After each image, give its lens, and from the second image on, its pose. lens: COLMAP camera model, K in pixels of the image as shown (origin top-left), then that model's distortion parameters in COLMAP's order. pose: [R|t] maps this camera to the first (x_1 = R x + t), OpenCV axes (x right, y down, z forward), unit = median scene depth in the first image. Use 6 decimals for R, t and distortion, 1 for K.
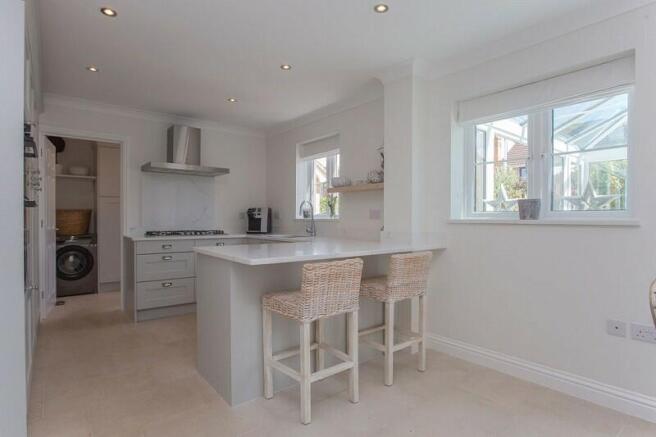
lens RADIAL K [[352.6, 0, 328.0], [0, 352.6, 218.5], [0, 0, 1]] dist [0.001382, 0.000315]
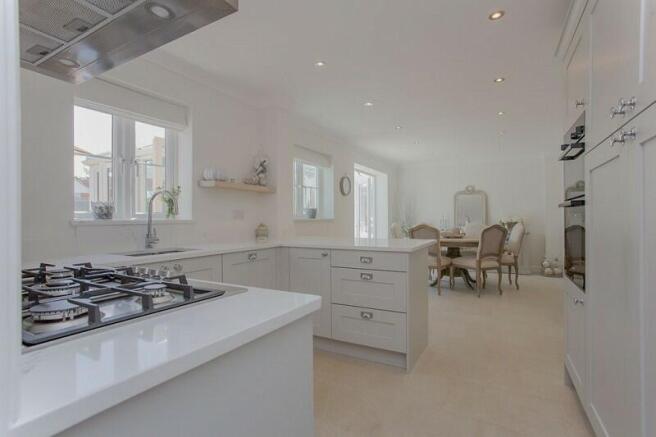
lens RADIAL K [[319.8, 0, 314.1], [0, 319.8, 216.4], [0, 0, 1]] dist [-0.001647, -0.000025]
pose [[-0.345651, 0.002178, 0.938361, -0.781519], [0.001387, 0.999997, -0.001810, -0.005246], [-0.938362, 0.000676, -0.345653, 1.097217]]
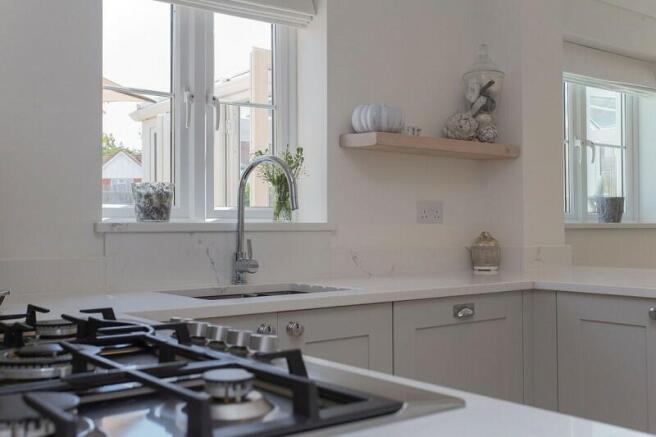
lens RADIAL K [[726.5, 0, 328.0], [0, 726.5, 218.5], [0, 0, 1]] dist [-0.029329, -0.015602]
pose [[0.015314, 0.006811, 0.999860, -0.733037], [0.001517, 0.999975, -0.006835, 0.001602], [-0.999882, 0.001621, 0.015303, 1.094207]]
